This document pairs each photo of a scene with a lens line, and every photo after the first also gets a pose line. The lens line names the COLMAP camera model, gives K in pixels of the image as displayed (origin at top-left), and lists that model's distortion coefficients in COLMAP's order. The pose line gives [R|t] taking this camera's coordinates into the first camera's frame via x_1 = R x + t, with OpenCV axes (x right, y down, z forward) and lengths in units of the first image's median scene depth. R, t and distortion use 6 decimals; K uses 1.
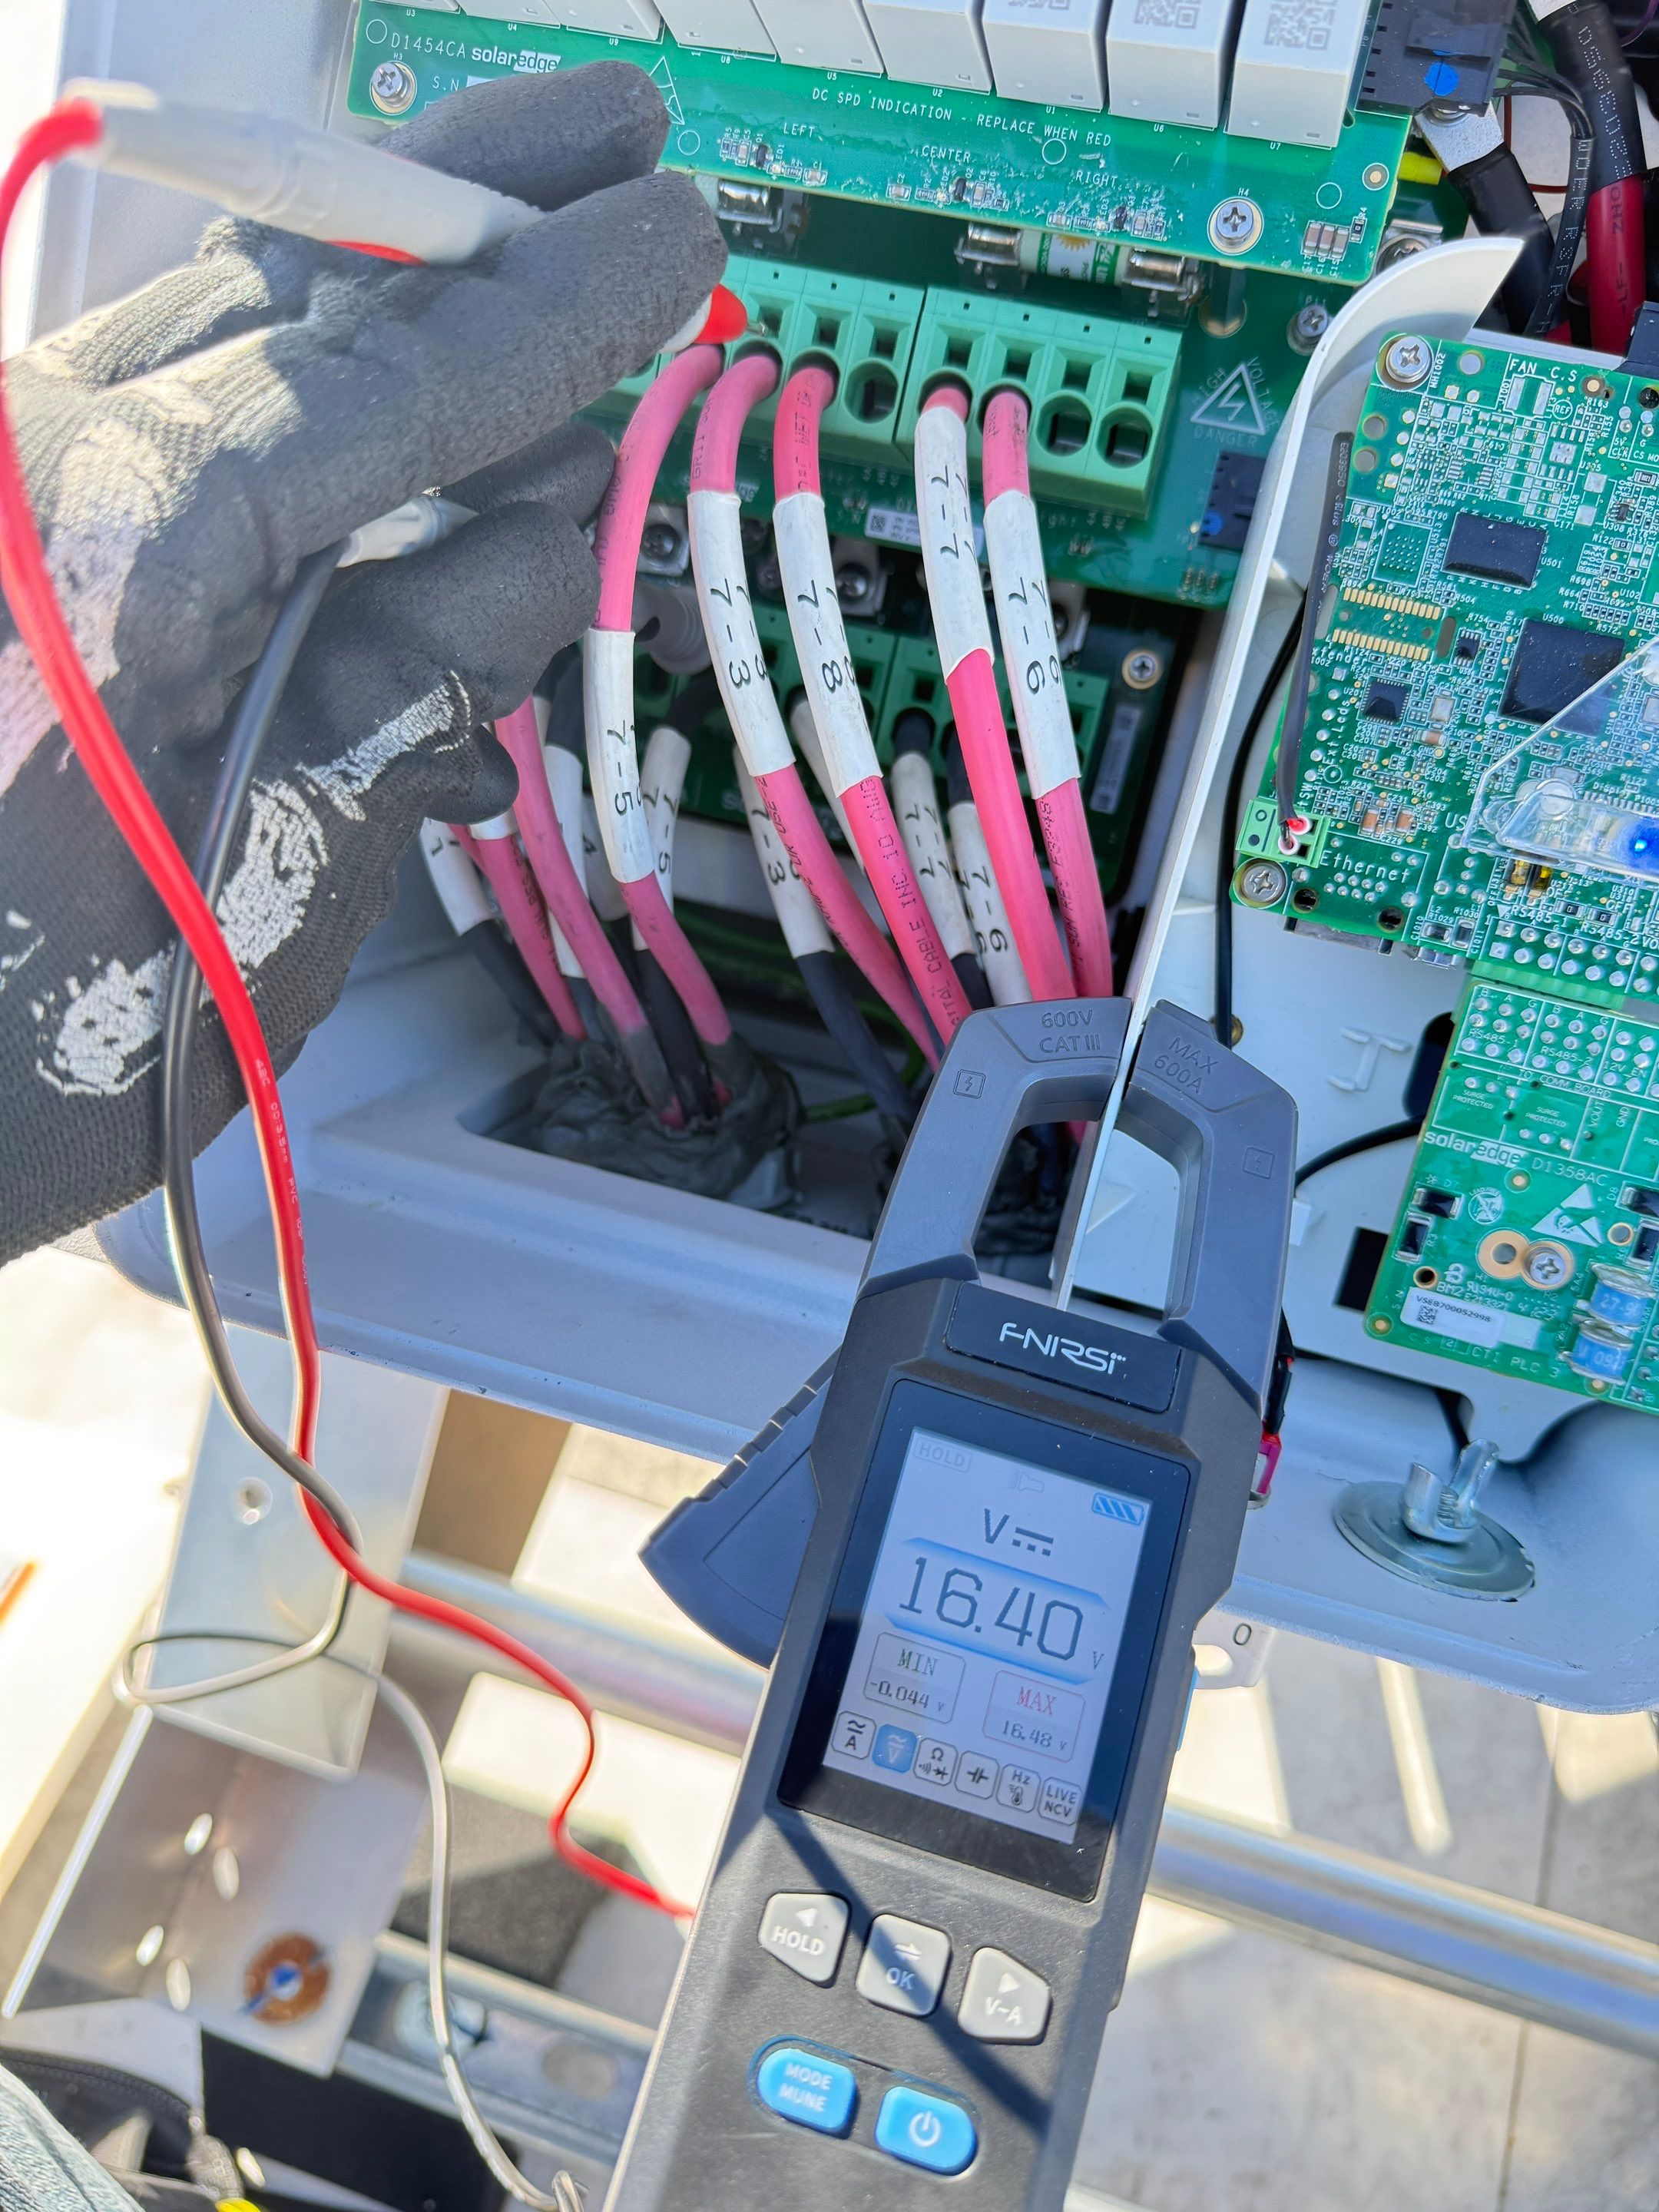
lens RADIAL K [[1574.5, 0, 854.2], [0, 1574.5, 1076.1], [0, 0, 1]] dist [-0.014244, -0.024491]
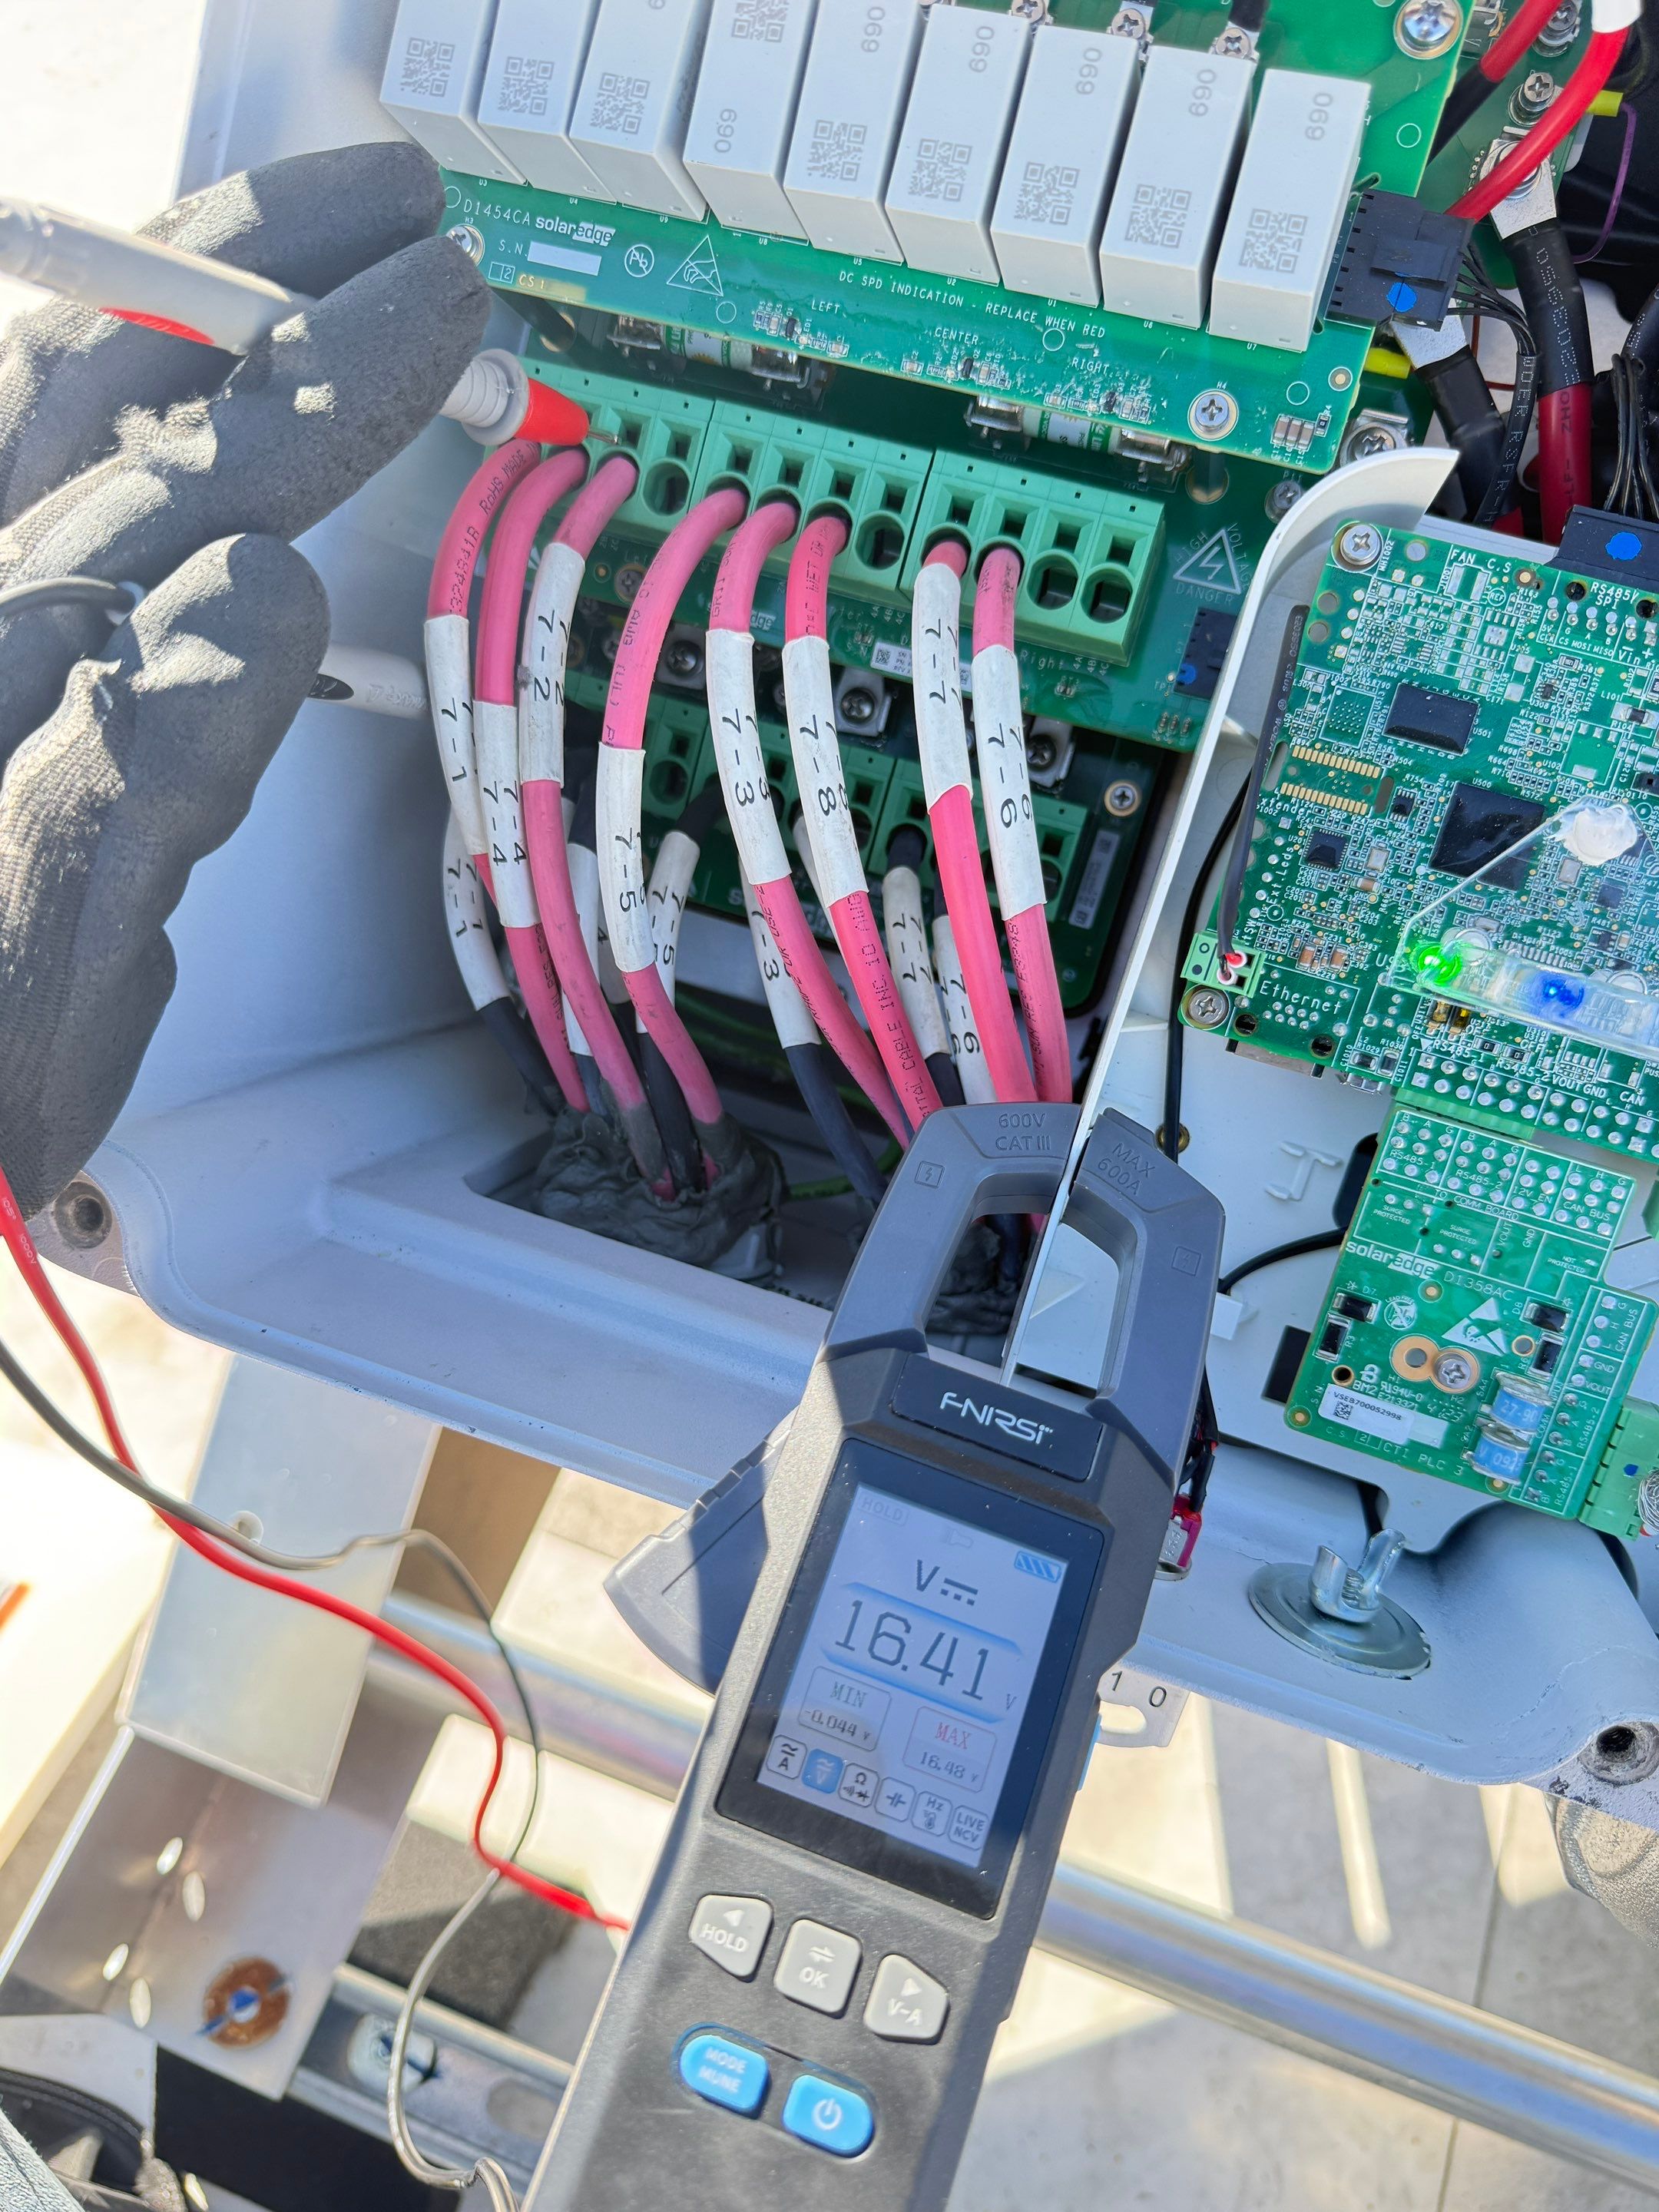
lens RADIAL K [[1574.5, 0, 846.0], [0, 1574.5, 1108.0], [0, 0, 1]] dist [-0.014244, -0.024491]
pose [[0.998430, 0.055197, -0.009493, 0.021666], [-0.055444, 0.998066, -0.028108, -0.007495], [0.007923, 0.028590, 0.999560, -0.099452]]
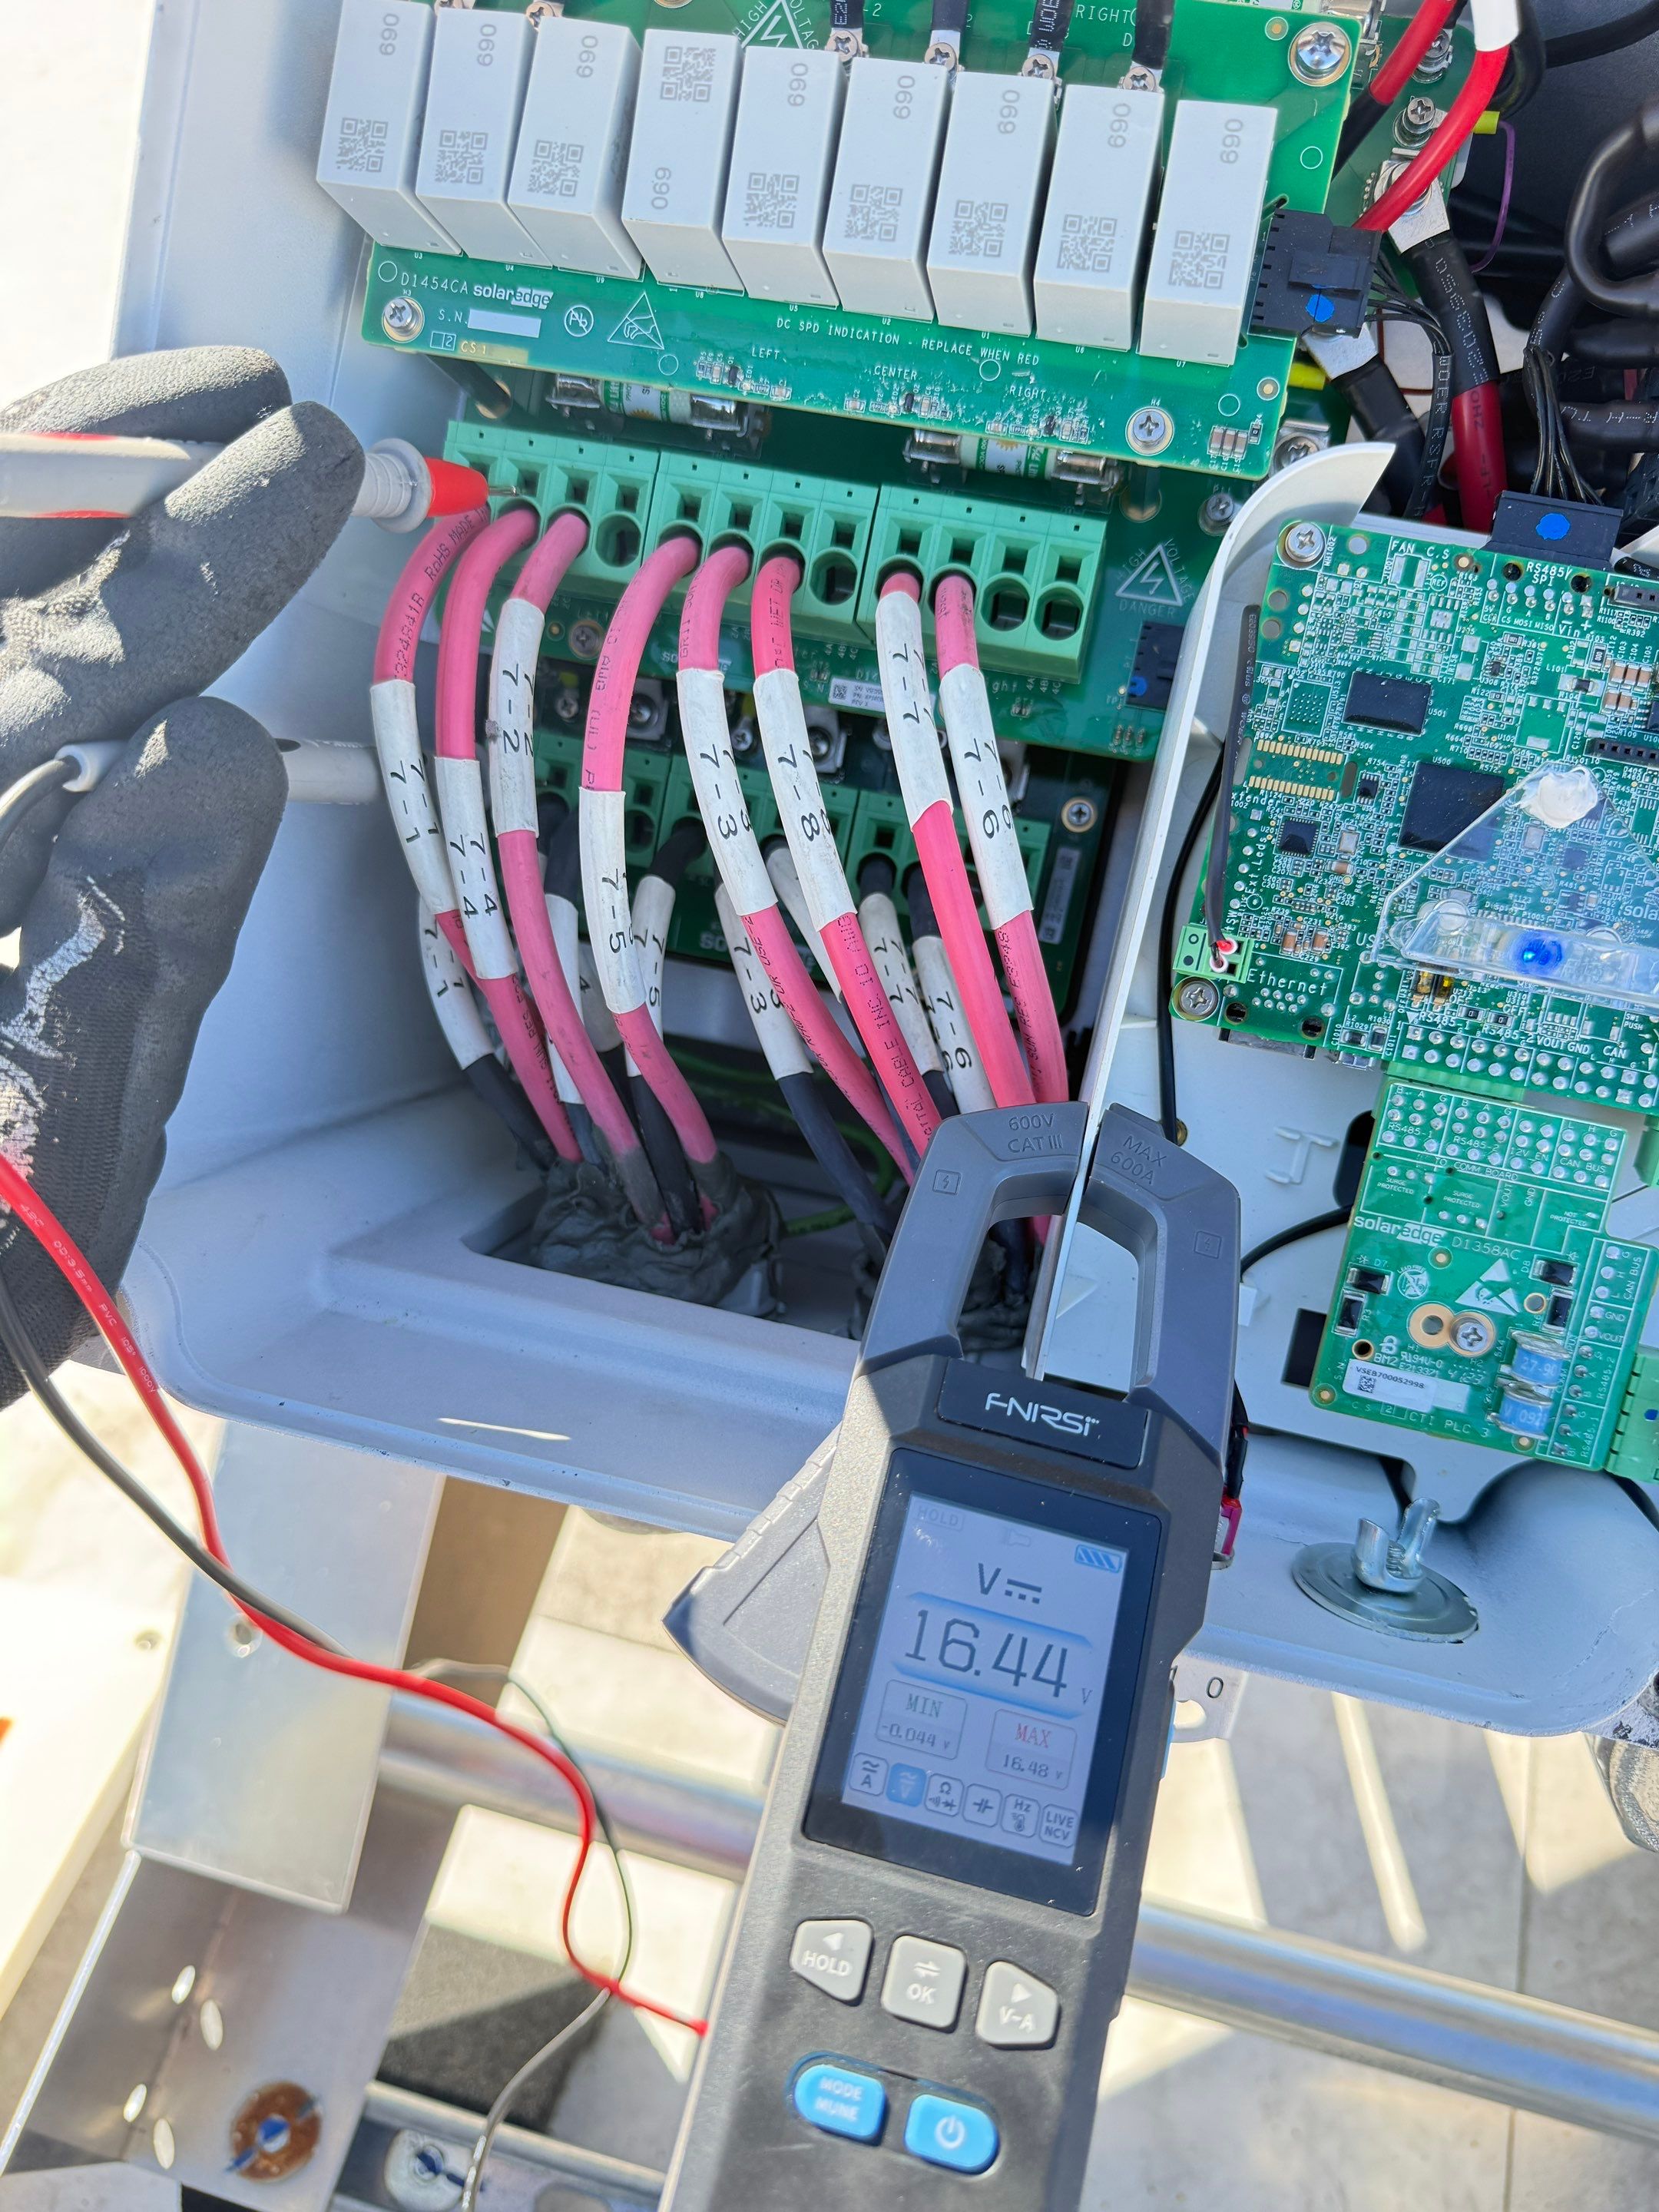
lens RADIAL K [[1574.5, 0, 853.8], [0, 1574.5, 1097.4], [0, 0, 1]] dist [-0.014244, -0.024491]
pose [[0.998911, -0.029268, 0.036341, -0.029700], [0.031917, 0.996701, -0.074616, 0.023622], [-0.034037, 0.075694, 0.996550, -0.105132]]
